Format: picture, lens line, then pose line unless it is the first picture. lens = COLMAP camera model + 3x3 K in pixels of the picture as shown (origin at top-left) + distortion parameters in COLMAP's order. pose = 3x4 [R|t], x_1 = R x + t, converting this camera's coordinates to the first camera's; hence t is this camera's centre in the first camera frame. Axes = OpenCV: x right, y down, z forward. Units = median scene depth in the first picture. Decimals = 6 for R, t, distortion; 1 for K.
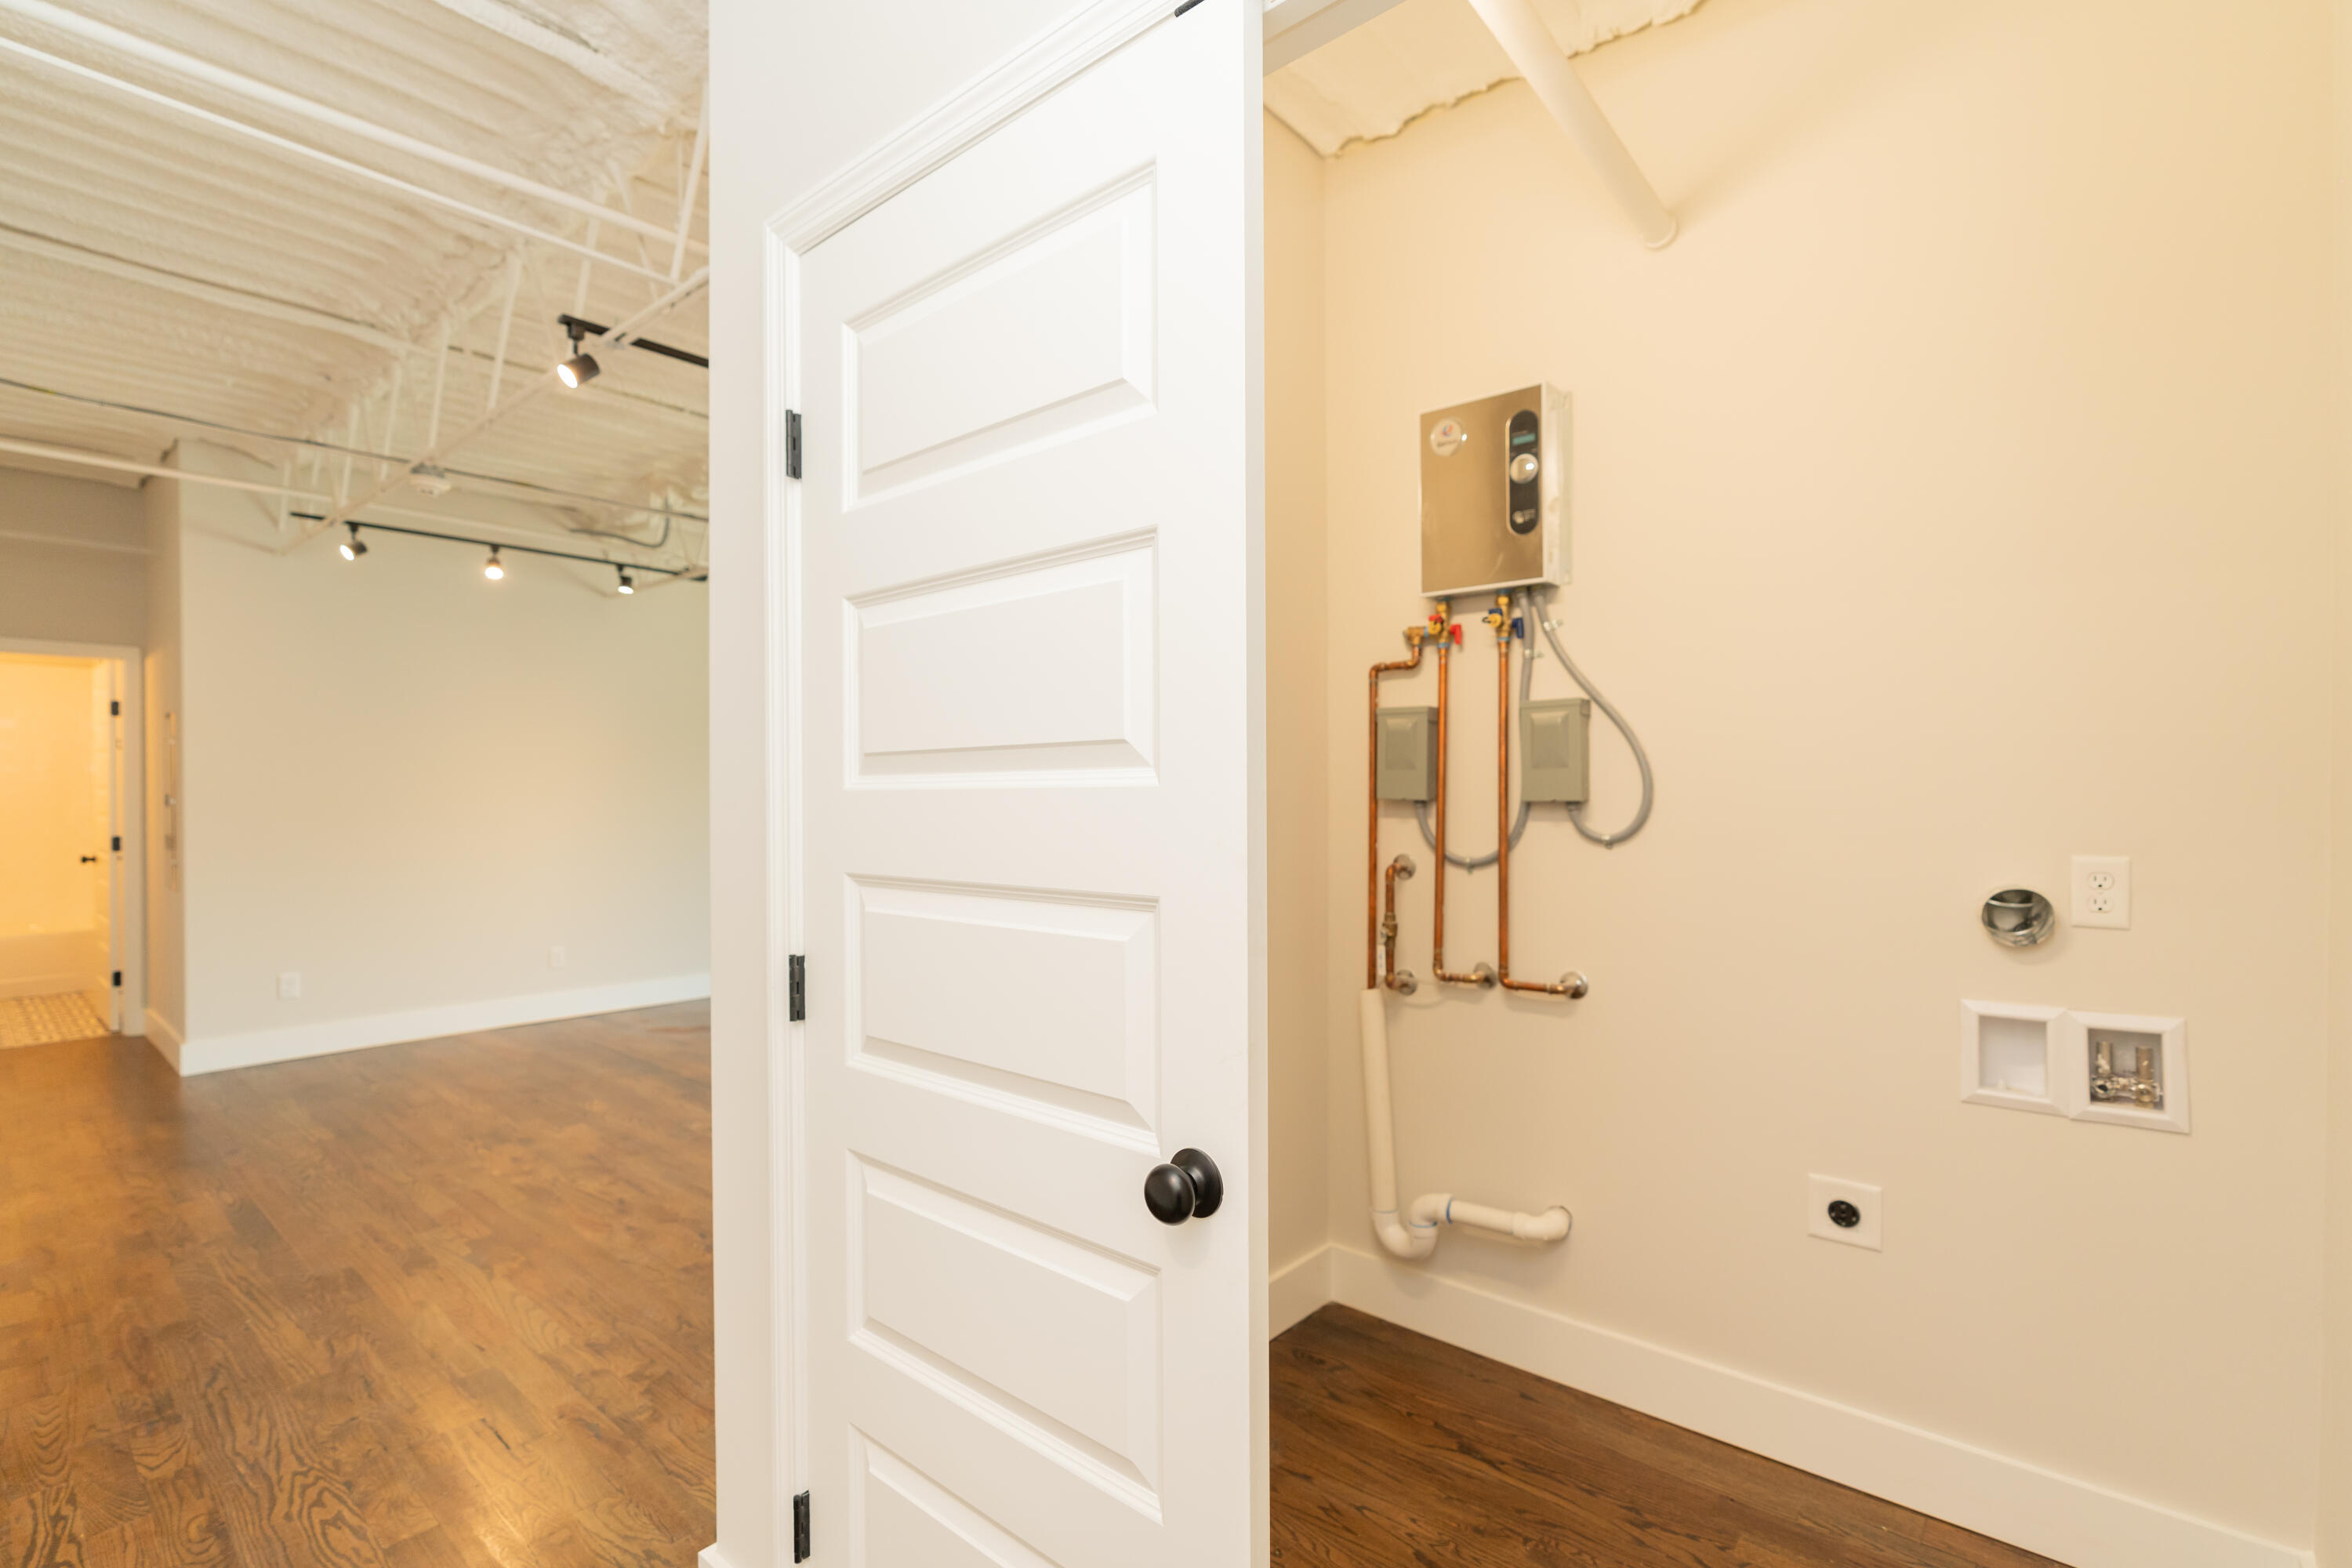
lens RADIAL K [[1070.0, 0, 1176.2], [0, 1070.0, 796.8], [0, 0, 1]] dist [-0.002525, -0.000203]
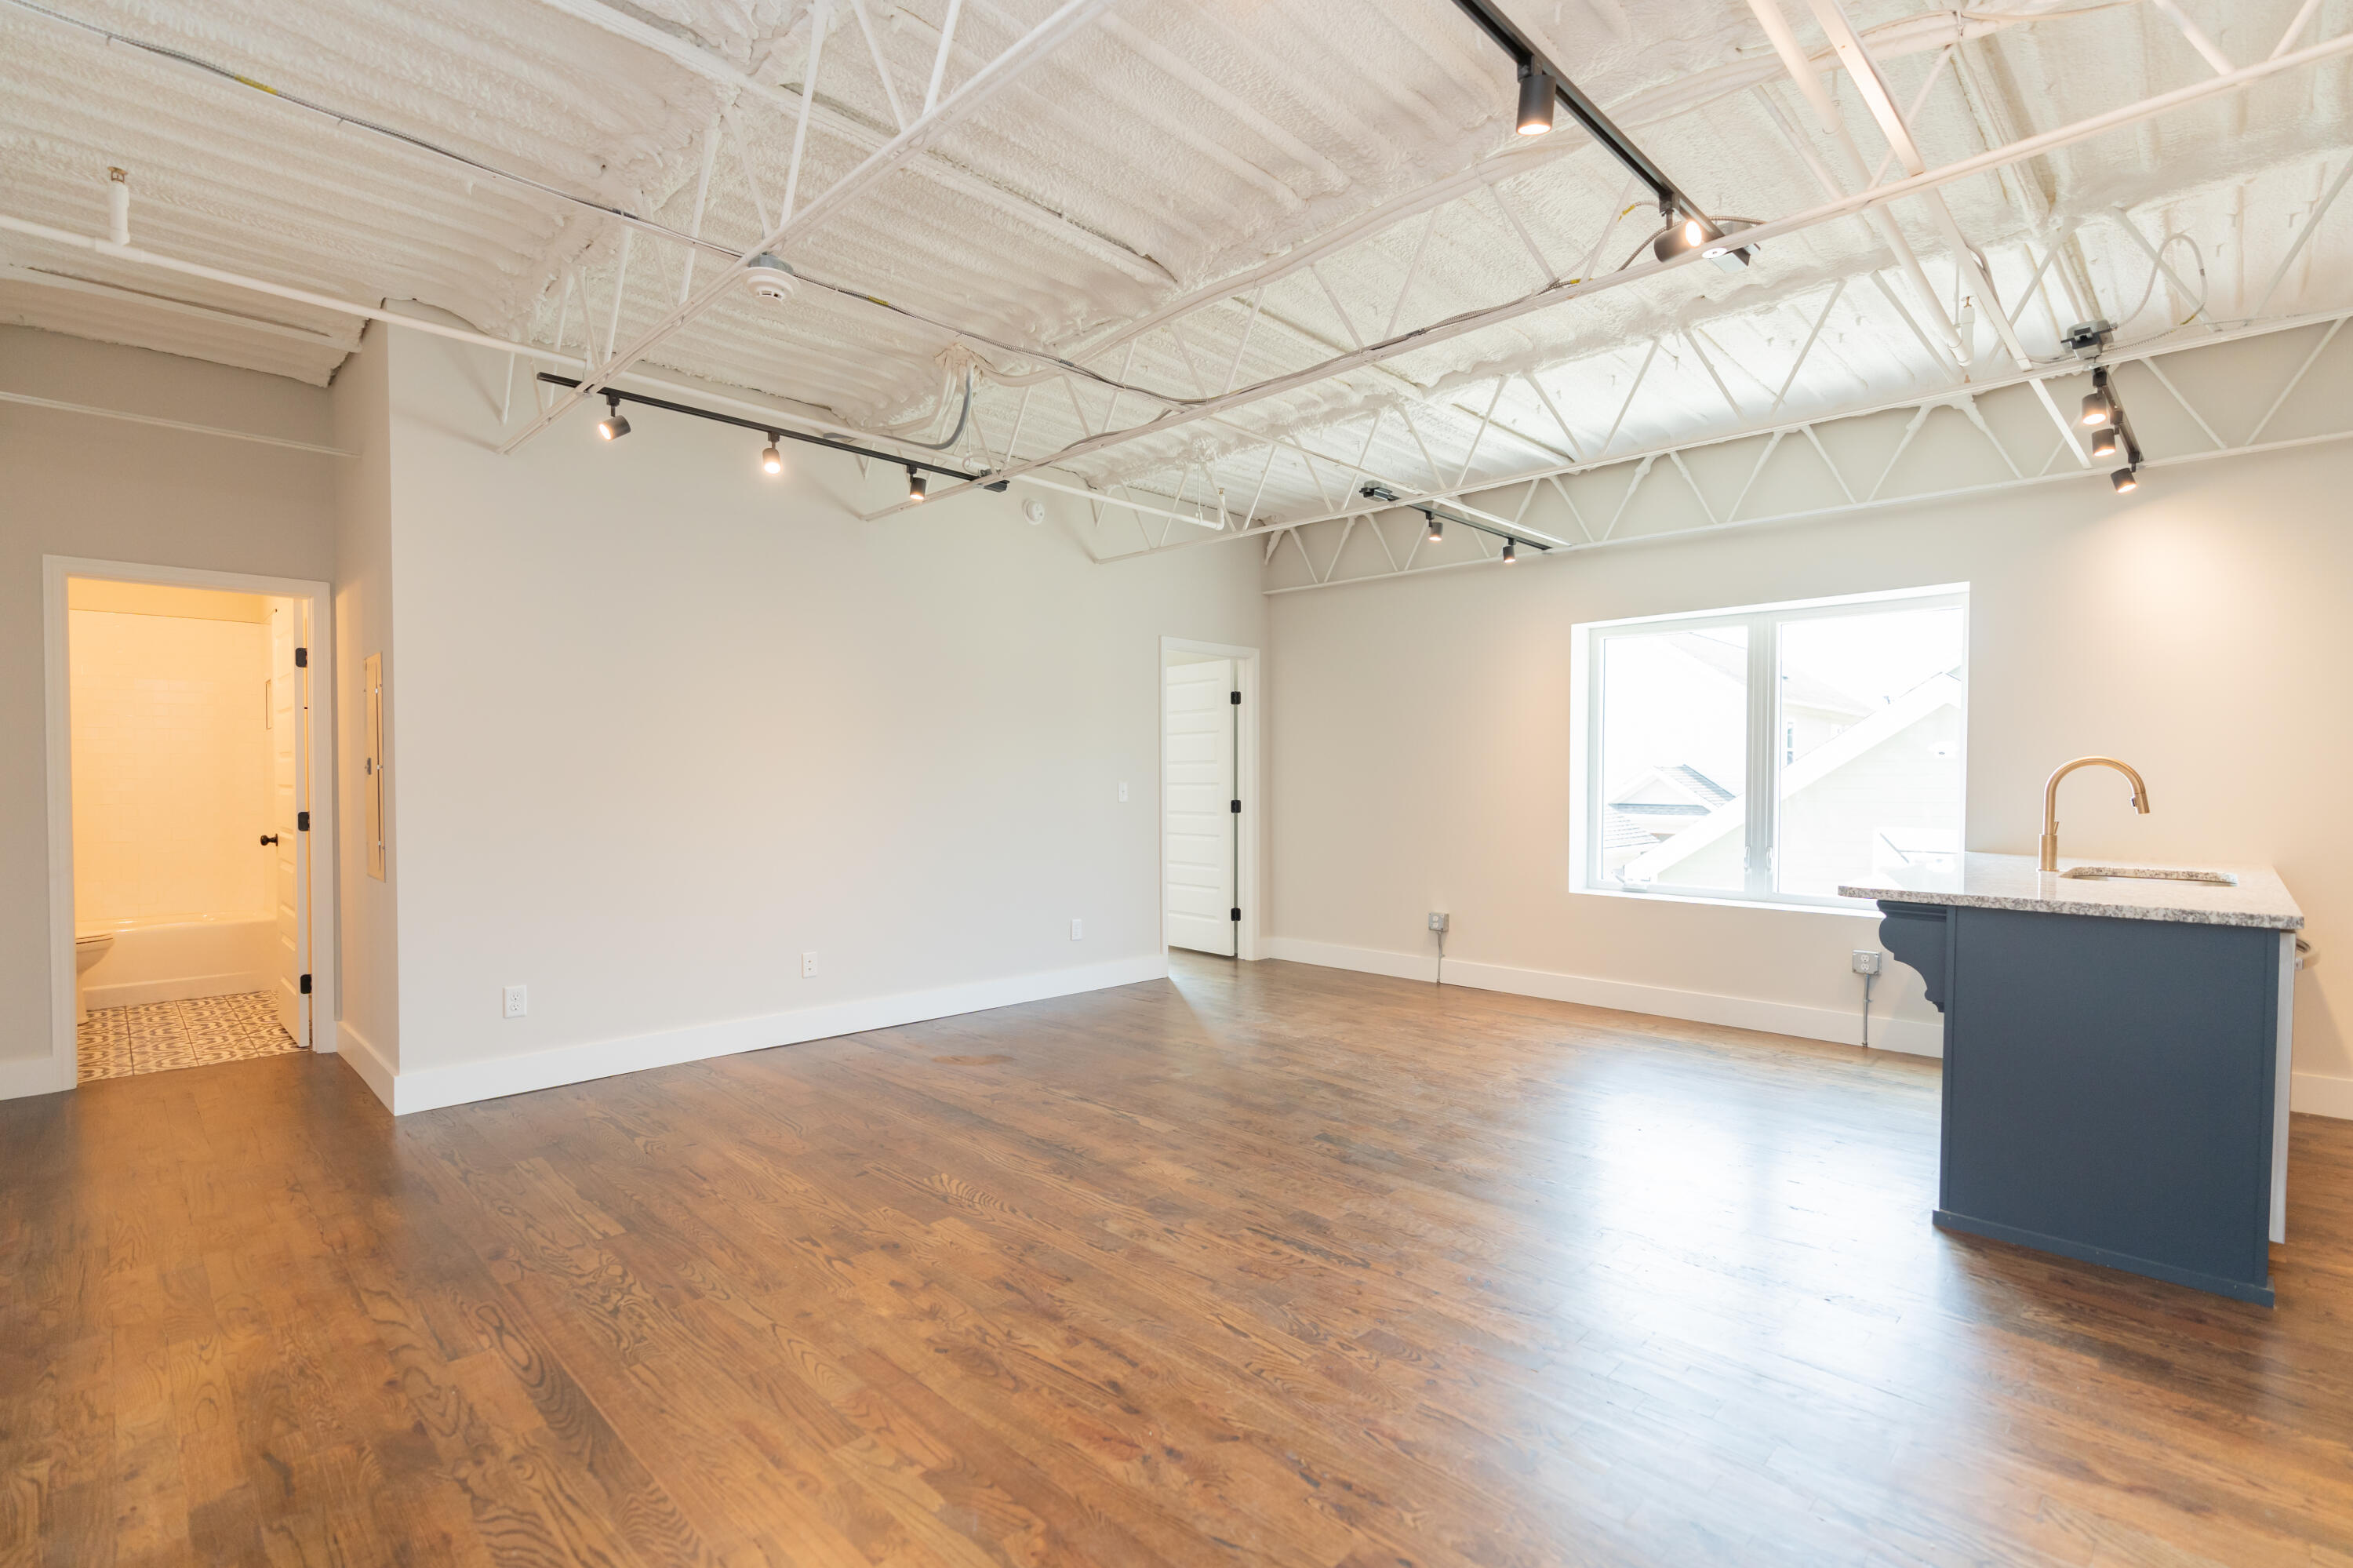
lens RADIAL K [[1083.2, 0, 1181.8], [0, 1083.2, 796.8], [0, 0, 1]] dist [-0.006992, 0.000691]
pose [[0.997359, 0.001785, -0.072602, -0.370019], [-0.000721, 0.999892, 0.014680, 0.017721], [0.072620, -0.014588, 0.997253, 0.315924]]
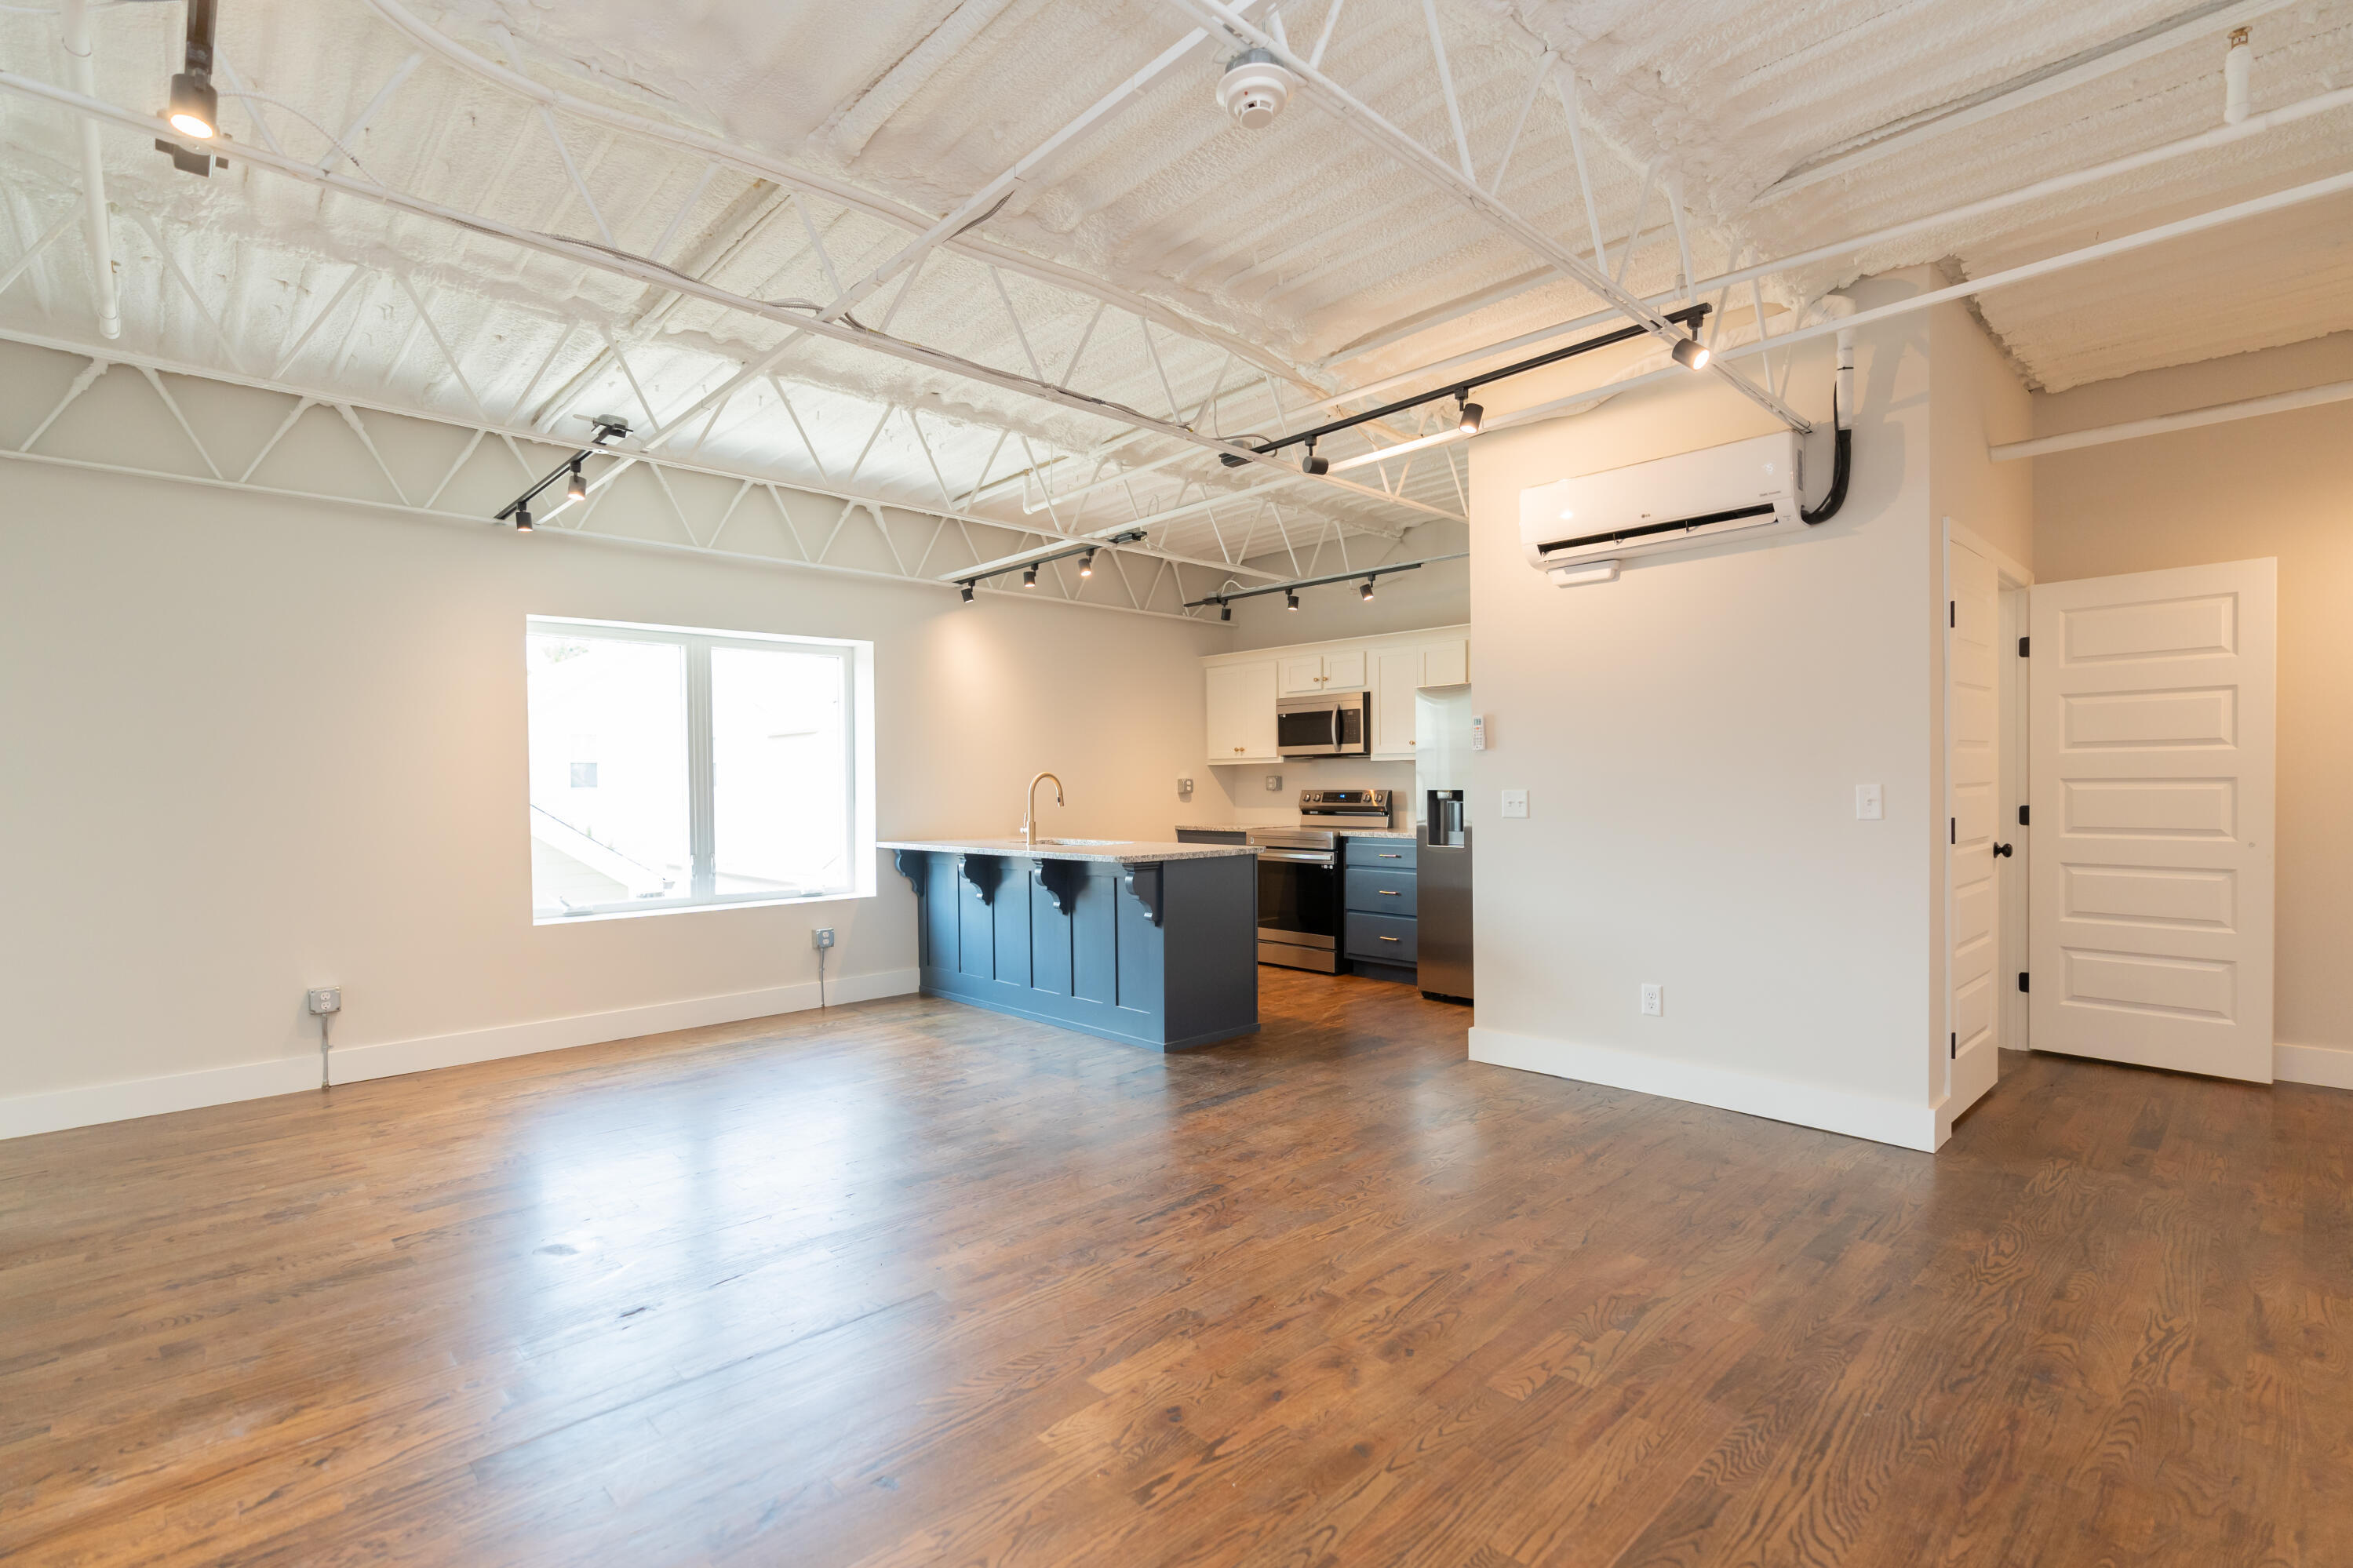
lens RADIAL K [[1083.0, 0, 1181.8], [0, 1083.0, 796.8], [0, 0, 1]] dist [-0.006992, 0.000691]
pose [[0.101914, -0.014701, 0.994685, -1.132311], [0.015300, 0.999796, 0.013209, 0.012621], [-0.994676, 0.013872, 0.102118, 0.940389]]
